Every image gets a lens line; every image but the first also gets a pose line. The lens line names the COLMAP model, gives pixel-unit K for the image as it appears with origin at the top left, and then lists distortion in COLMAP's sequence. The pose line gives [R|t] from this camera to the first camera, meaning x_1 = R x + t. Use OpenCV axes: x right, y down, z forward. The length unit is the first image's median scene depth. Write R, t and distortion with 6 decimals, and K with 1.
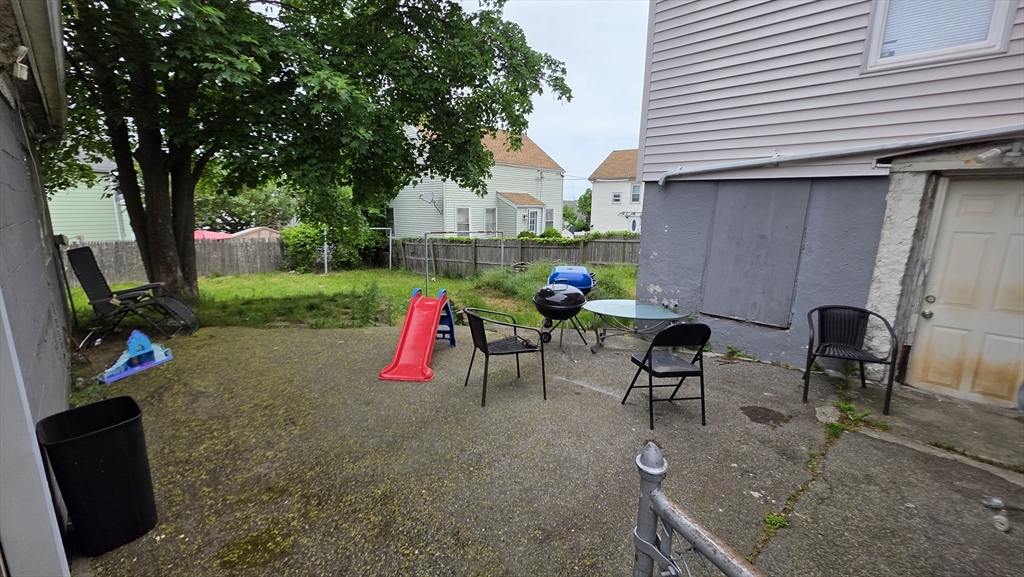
lens RADIAL K [[403.2, 0, 512.0], [0, 403.2, 288.5], [0, 0, 1]] dist [0.001784, 0.000123]
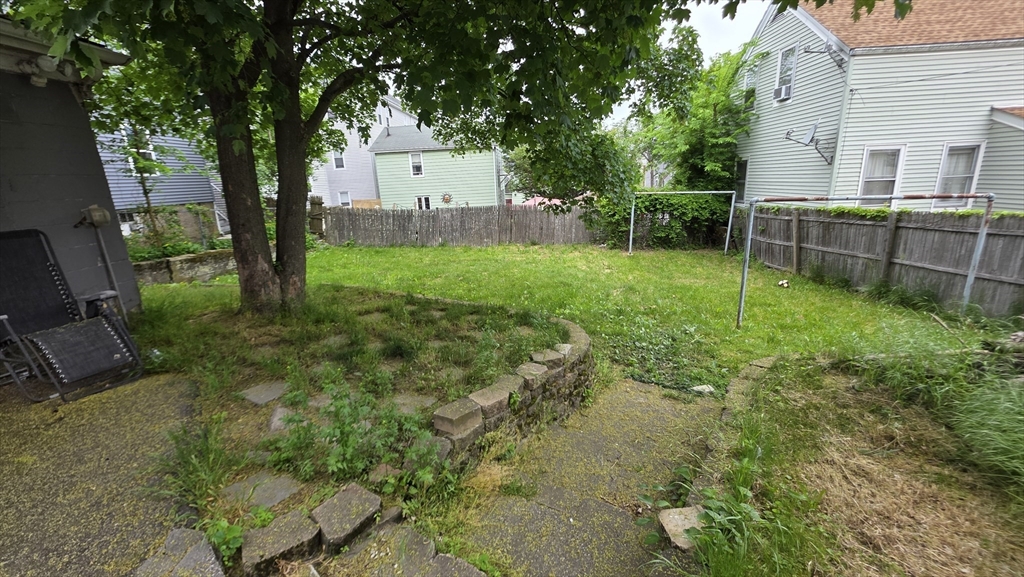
lens RADIAL K [[403.2, 0, 512.0], [0, 403.2, 288.5], [0, 0, 1]] dist [0.001784, 0.000123]
pose [[0.642432, 0.164456, -0.748489, -0.012419], [-0.100170, 0.986343, 0.130741, -0.046450], [0.759768, -0.009016, 0.650132, 0.314998]]
